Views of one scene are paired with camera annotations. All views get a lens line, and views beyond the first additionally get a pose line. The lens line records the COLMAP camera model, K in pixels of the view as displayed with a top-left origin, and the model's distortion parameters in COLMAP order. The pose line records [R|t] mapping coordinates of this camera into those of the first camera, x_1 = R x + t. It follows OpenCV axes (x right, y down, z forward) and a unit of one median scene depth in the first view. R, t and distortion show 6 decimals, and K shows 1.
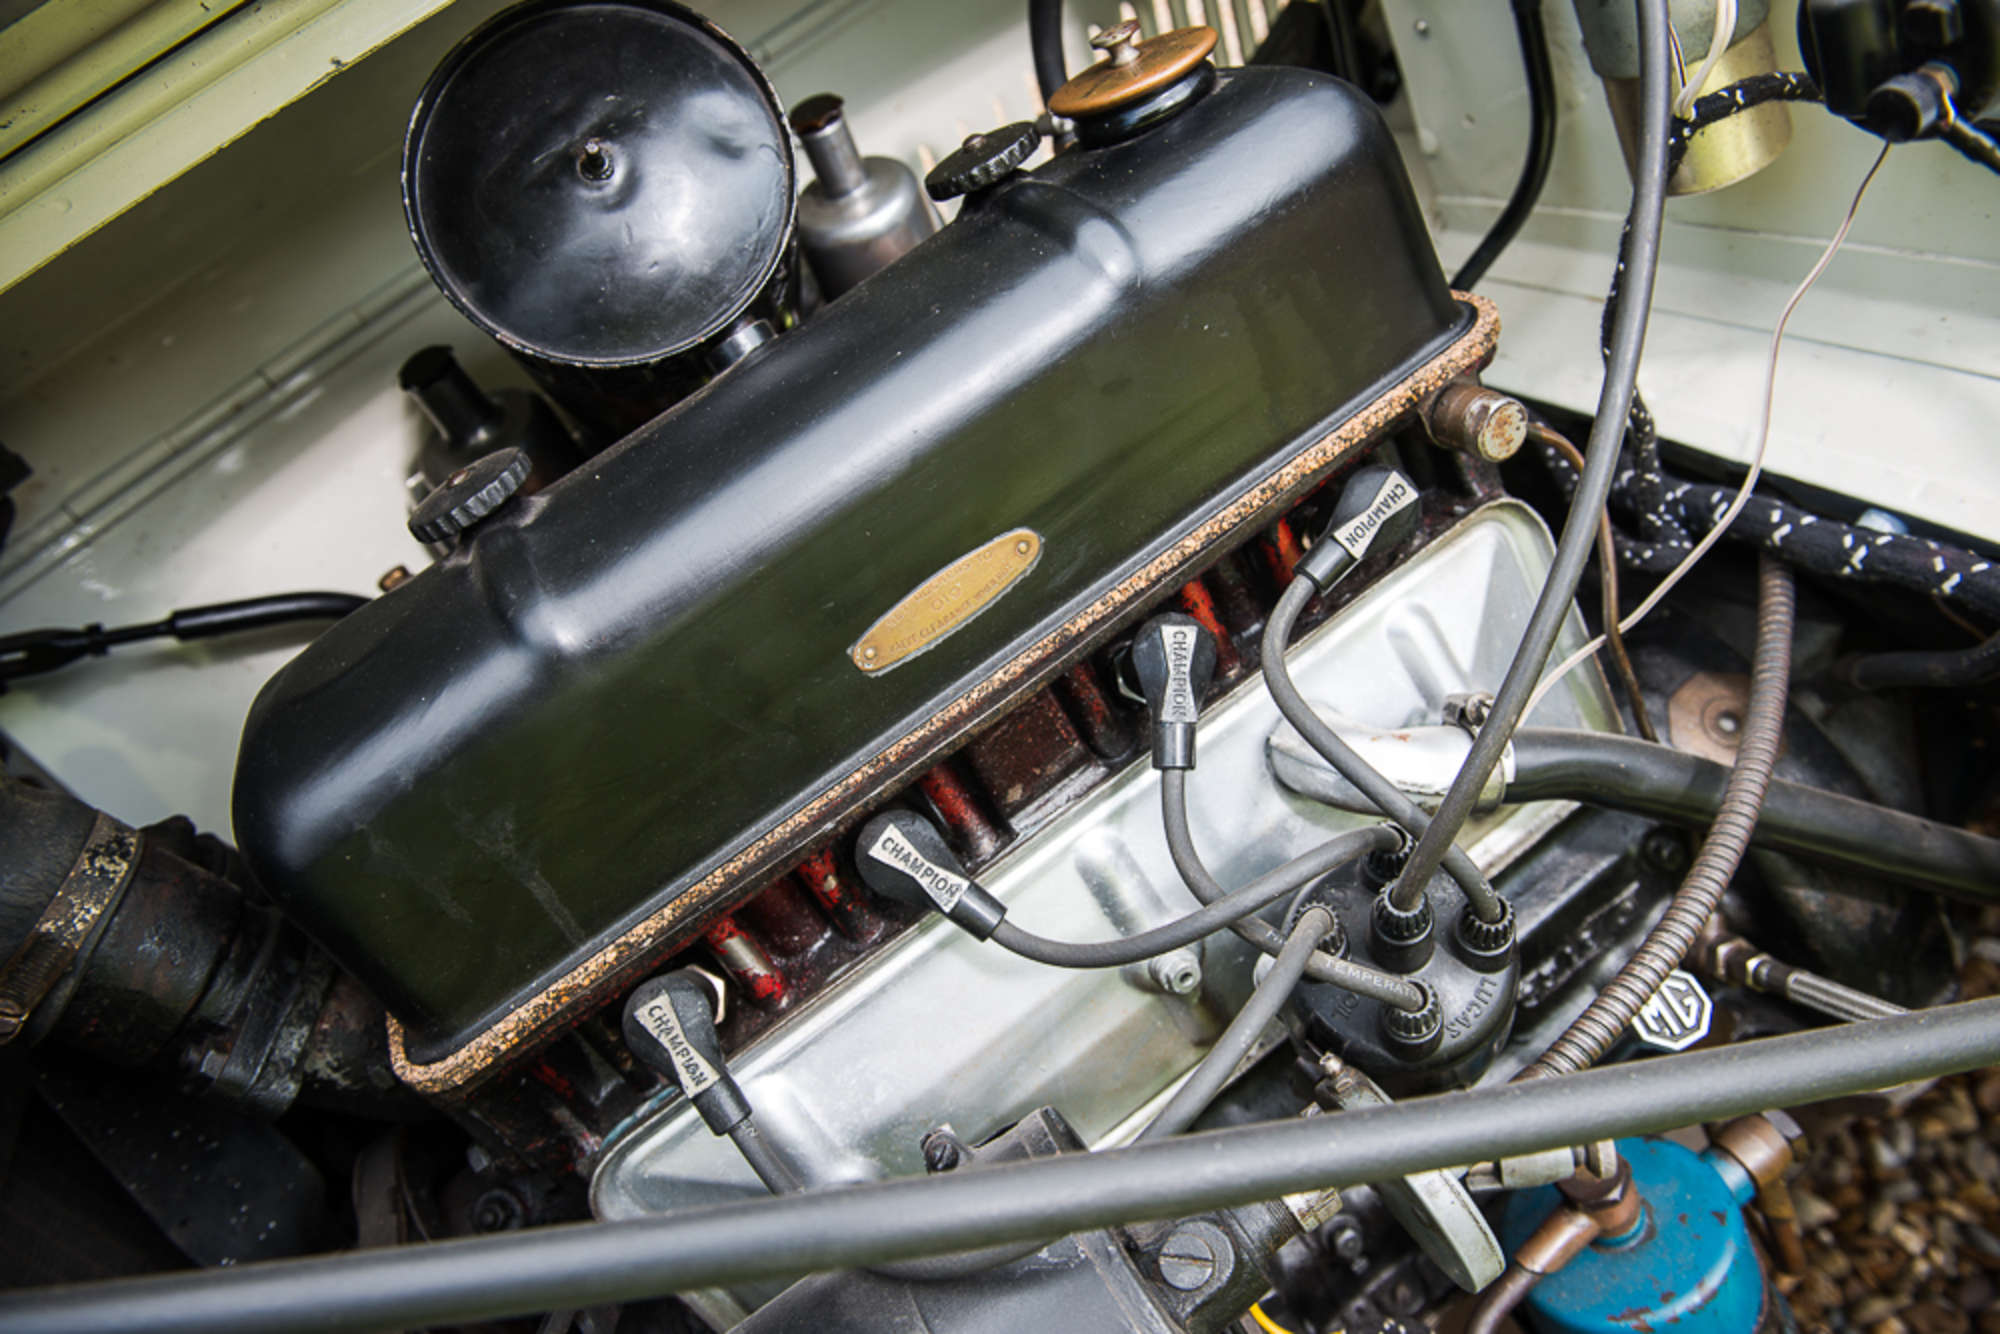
lens RADIAL K [[1337.5, 0, 1003.9], [0, 1337.5, 661.0], [0, 0, 1]] dist [-0.064373, -0.000900]
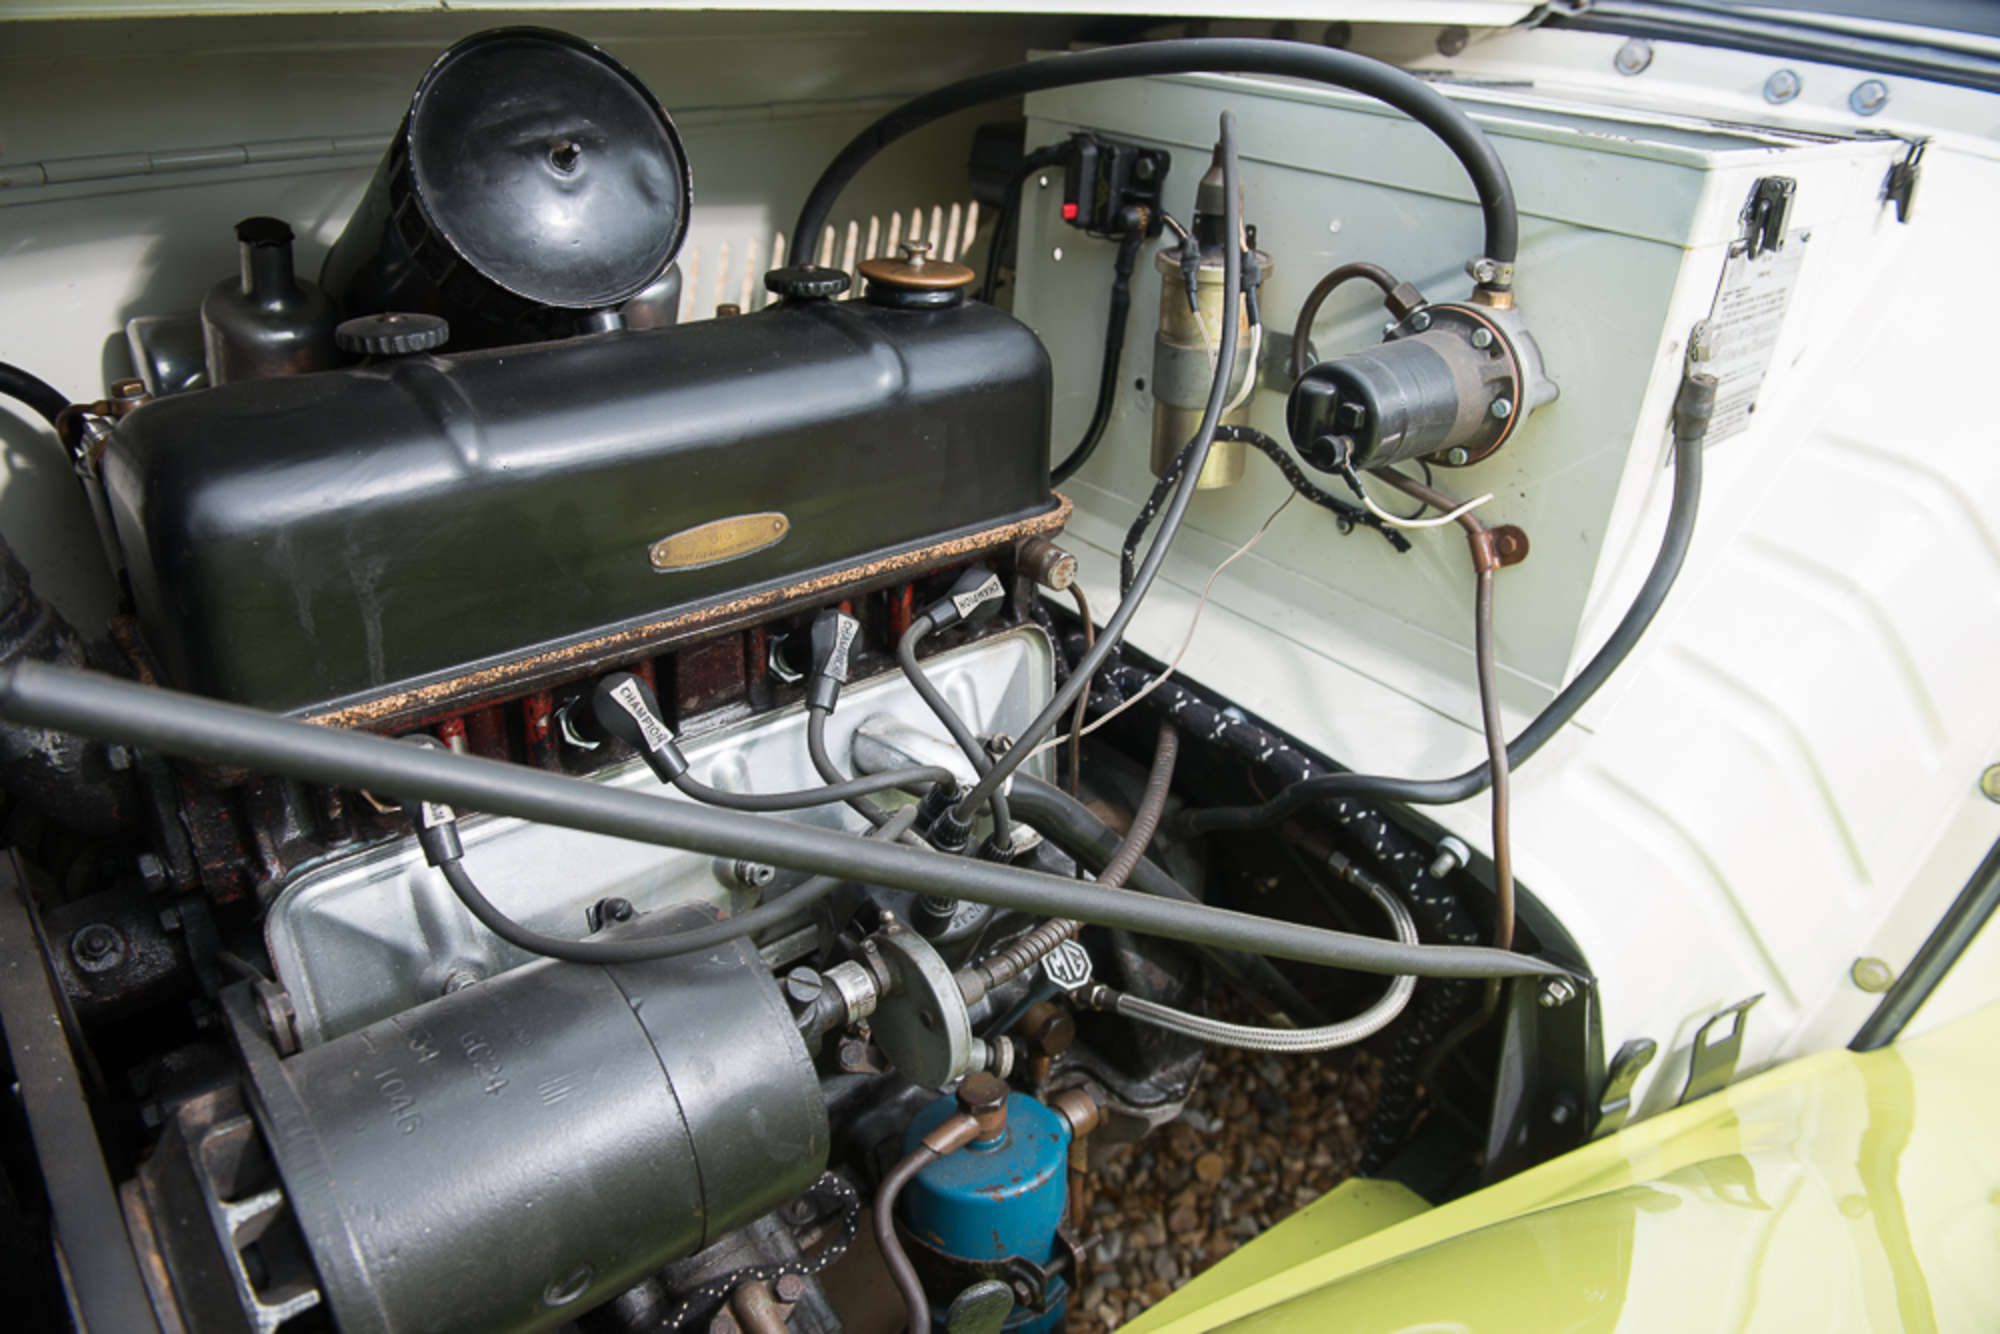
lens RADIAL K [[1337.5, 0, 995.1], [0, 1337.5, 668.4], [0, 0, 1]] dist [-0.064373, -0.000900]
pose [[0.844246, 0.319758, 0.430121, -0.336557], [-0.237725, 0.942678, -0.234190, 0.321519], [-0.480349, 0.095463, 0.871867, -0.340429]]
